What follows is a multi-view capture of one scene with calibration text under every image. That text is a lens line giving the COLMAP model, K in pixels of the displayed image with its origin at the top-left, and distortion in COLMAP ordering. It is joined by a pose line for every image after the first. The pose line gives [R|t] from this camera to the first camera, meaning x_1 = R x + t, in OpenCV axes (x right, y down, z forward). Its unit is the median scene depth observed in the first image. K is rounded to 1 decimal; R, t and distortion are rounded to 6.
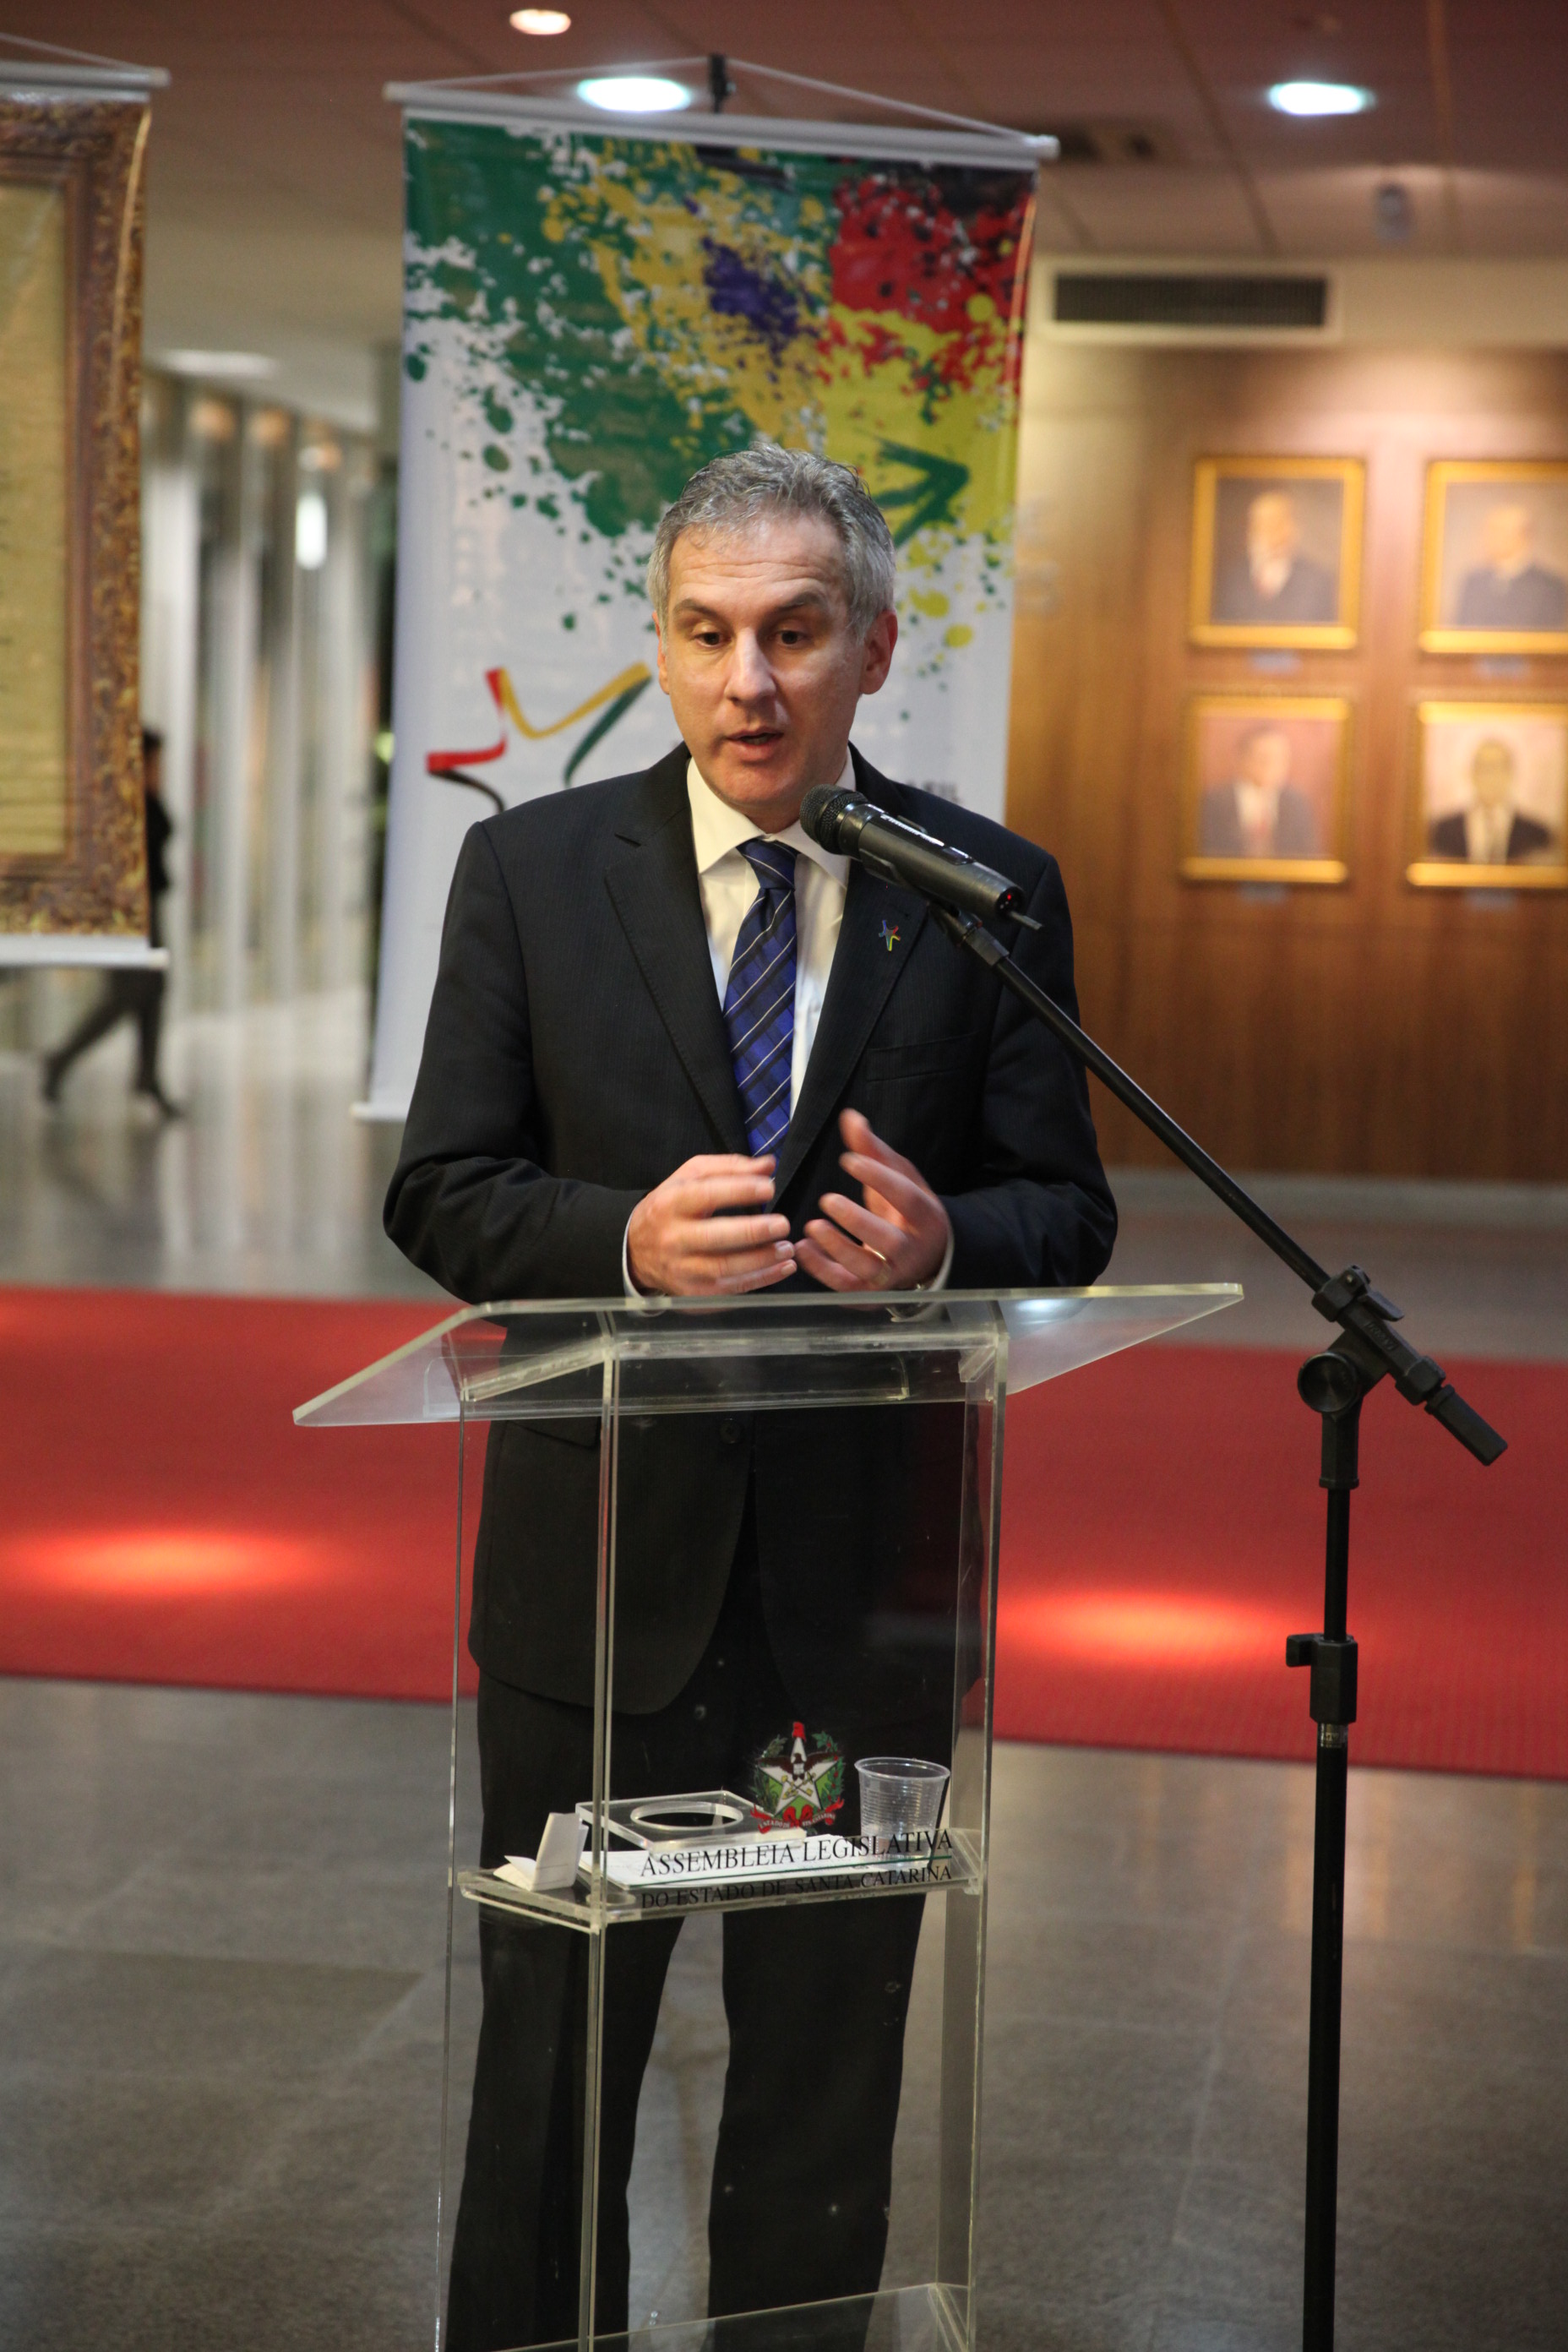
lens RADIAL K [[4423.3, 0, 792.3], [0, 4423.3, 1176.7], [0, 0, 1]] dist [0.228829, 0.000000]
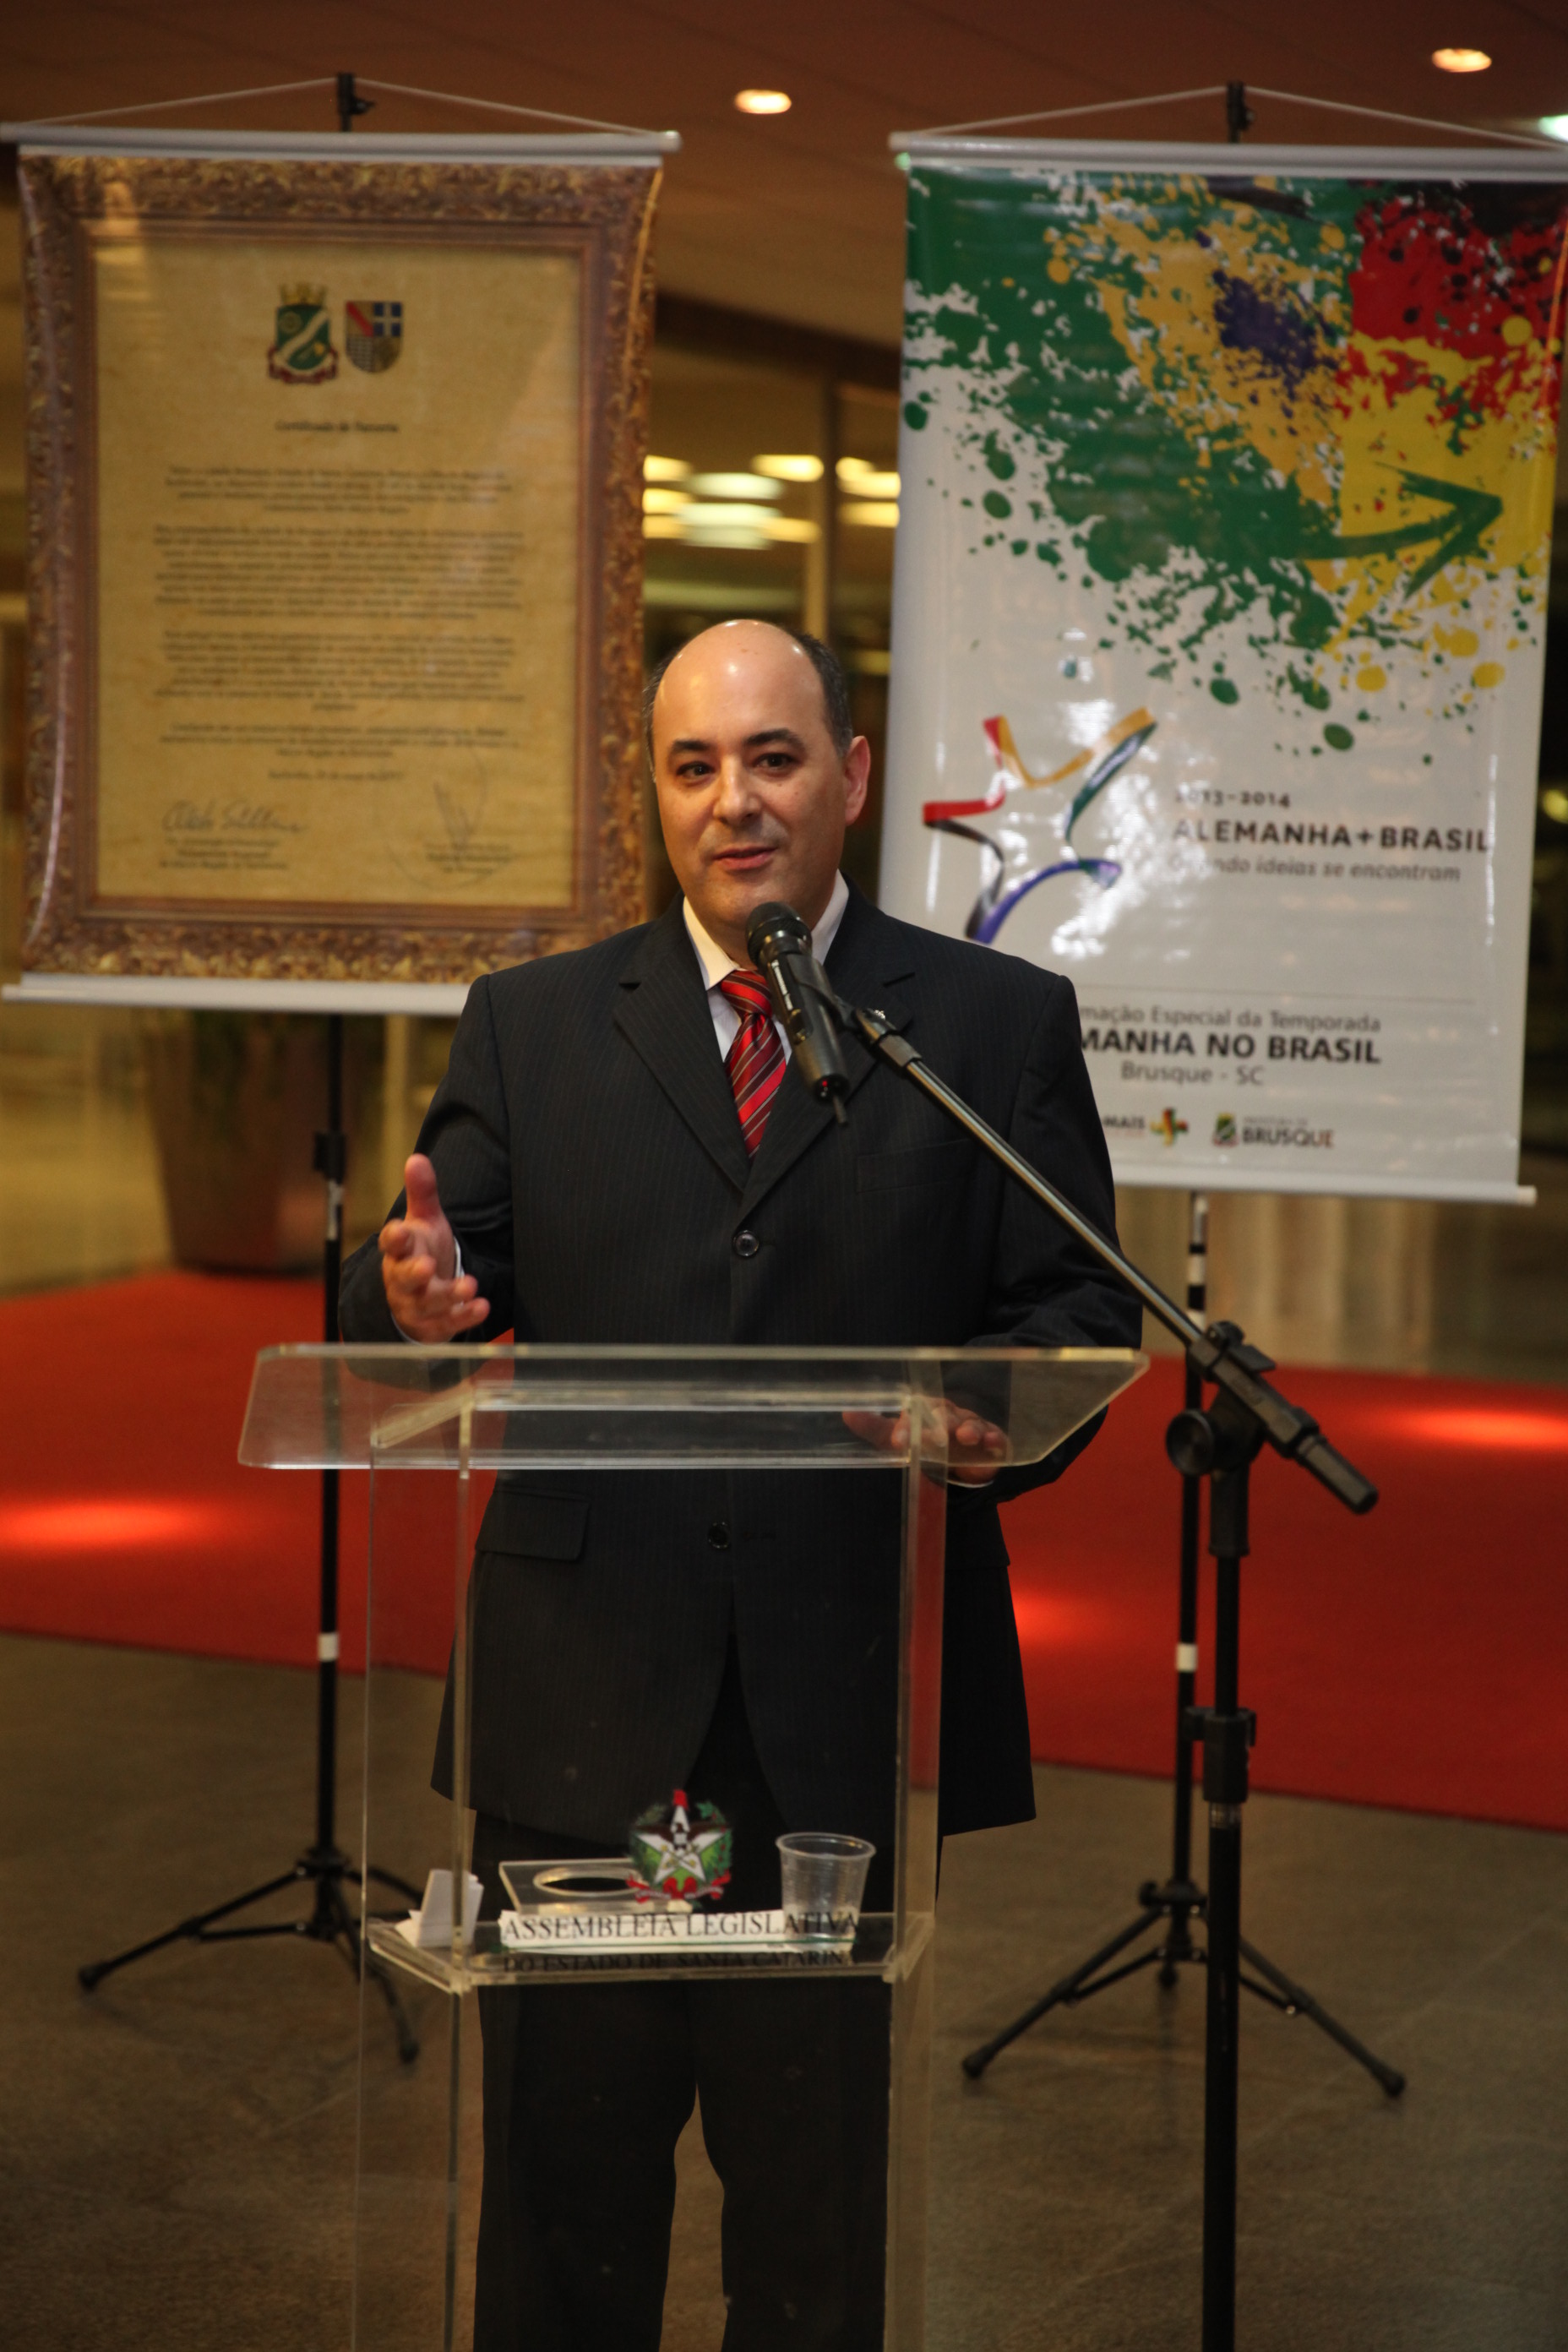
lens RADIAL K [[4423.3, 0, 795.8], [0, 4423.3, 1183.3], [0, 0, 1]] dist [0.228829, 0.000000]
pose [[0.959920, 0.017523, -0.279727, 0.169720], [-0.021151, 0.999727, -0.009959, -0.000175], [0.279477, 0.015476, 0.960028, 0.043320]]
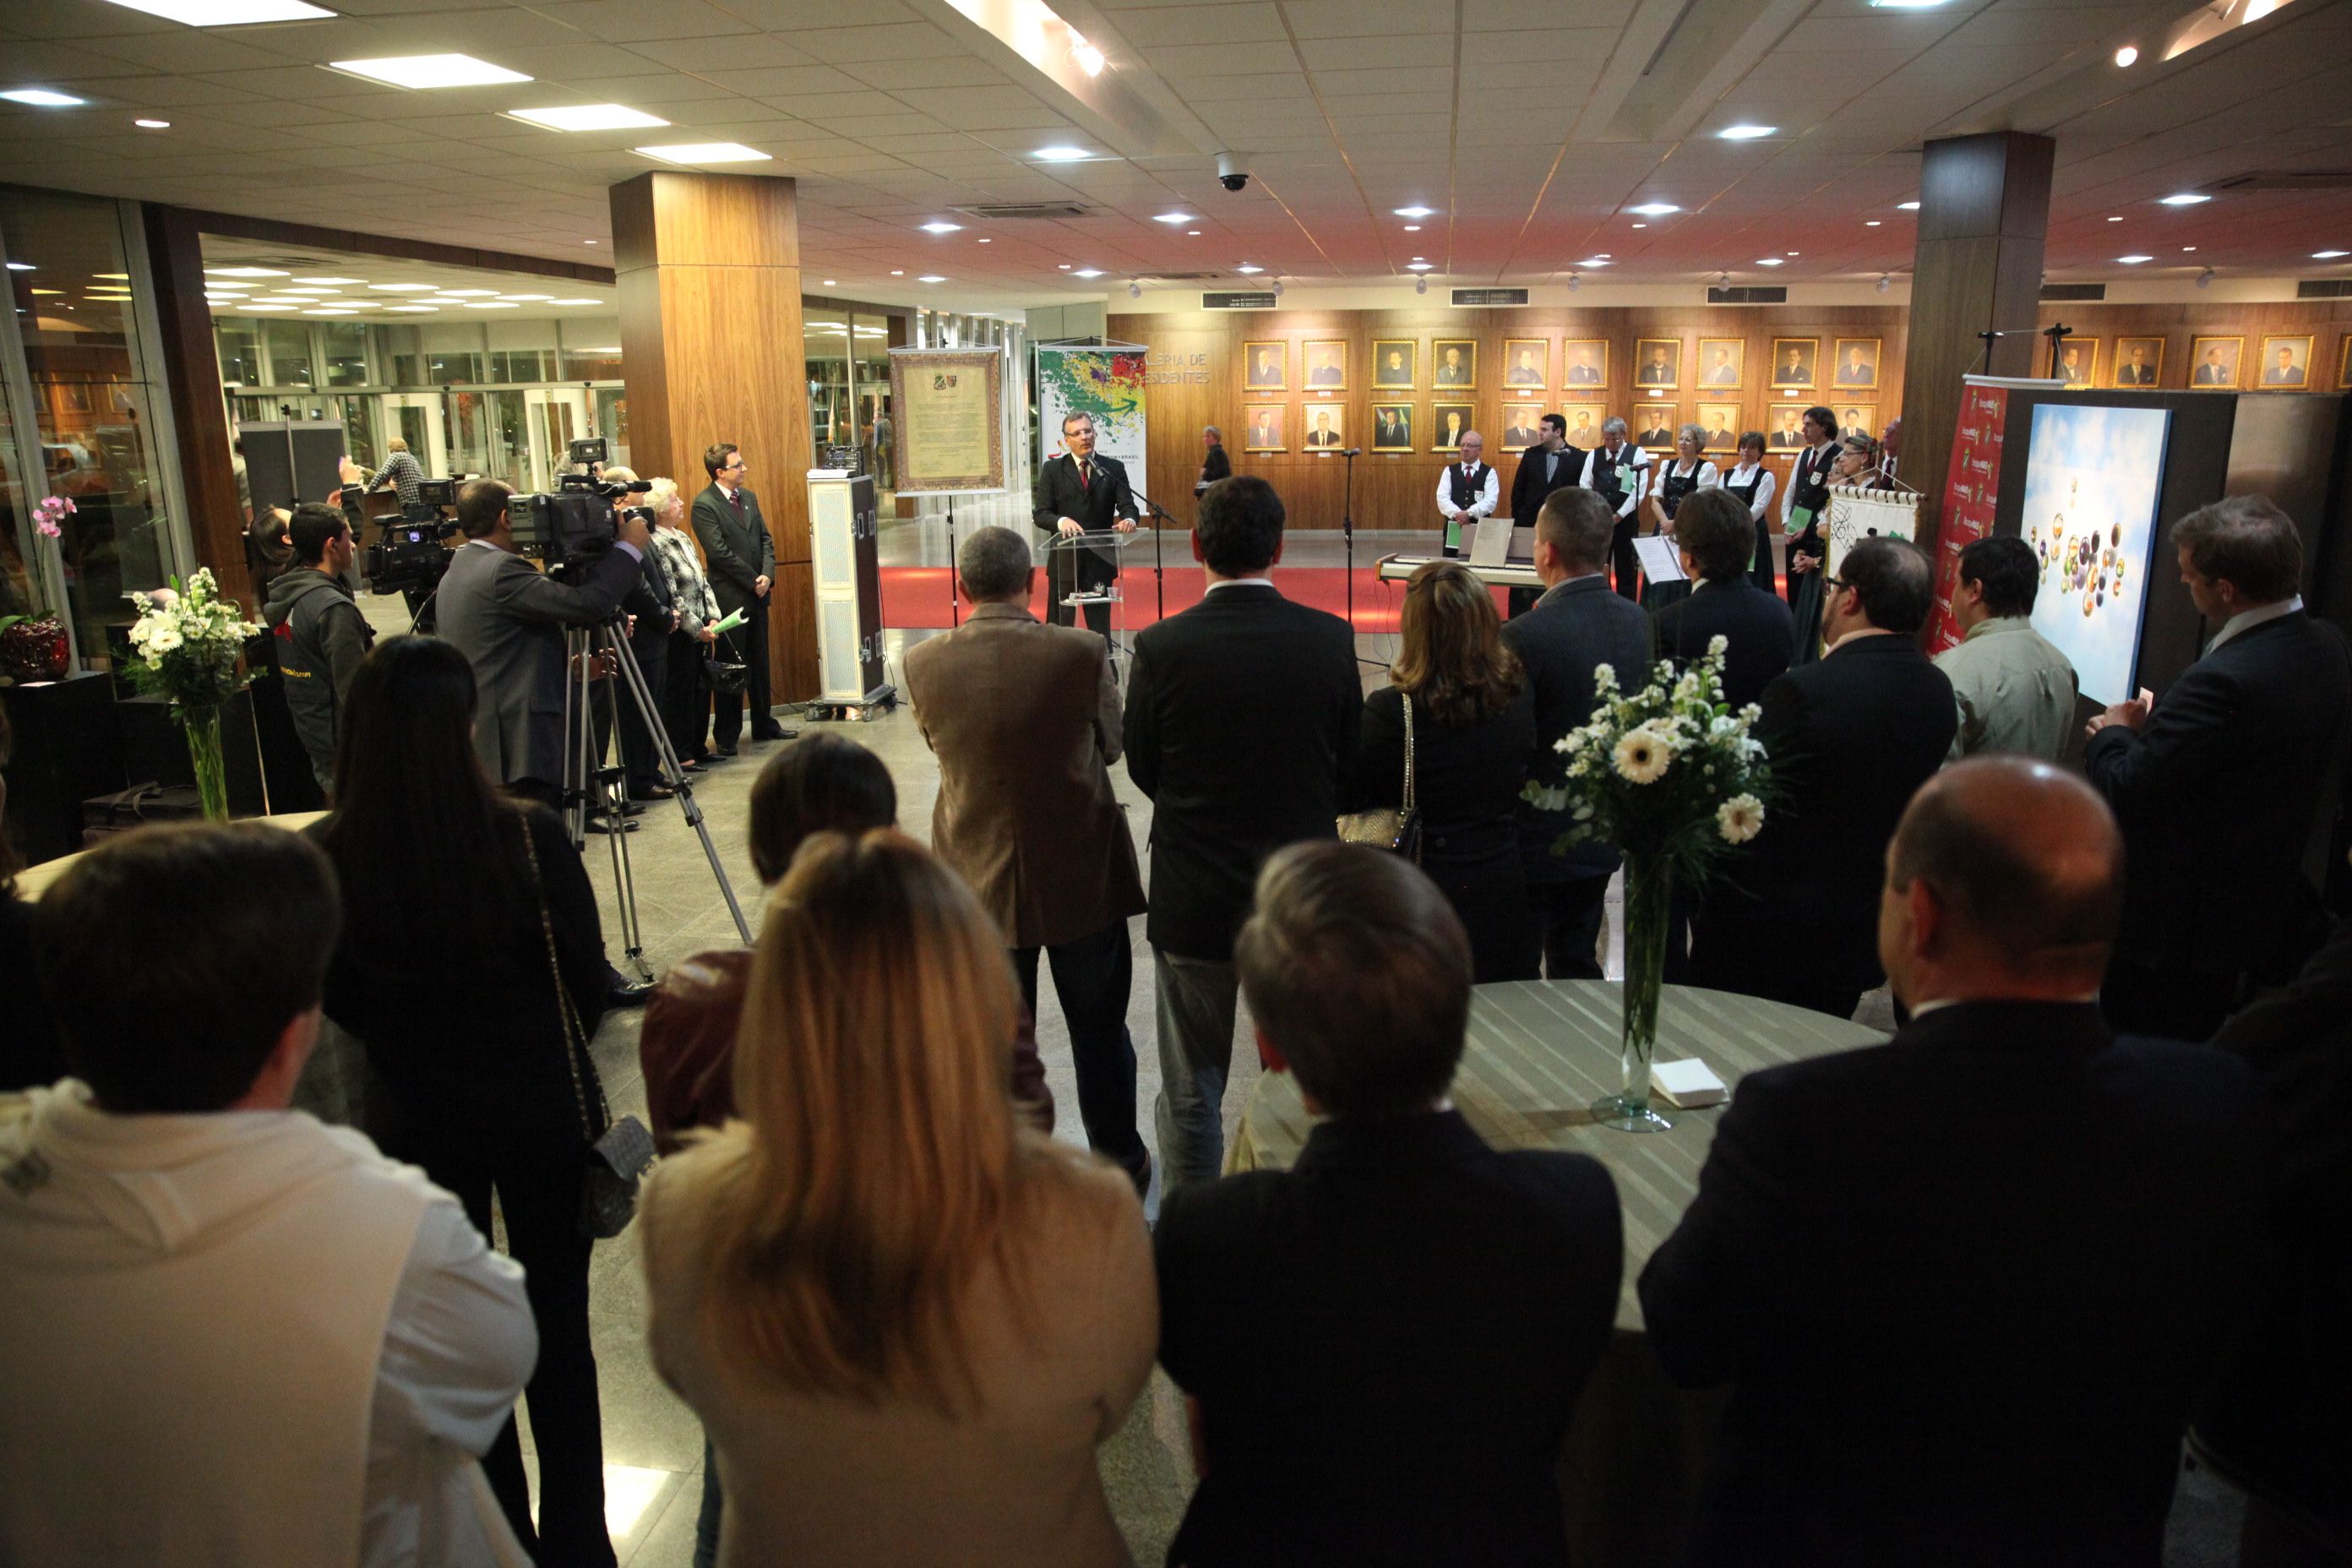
lens RADIAL K [[1580.3, 0, 1165.3], [0, 1580.3, 771.6], [0, 0, 1]] dist [-0.012974, -0.000505]
pose [[0.998796, -0.044762, -0.020069, 0.100483], [0.047124, 0.989166, 0.139030, 0.039121], [0.013629, -0.139808, 0.990085, -1.191061]]
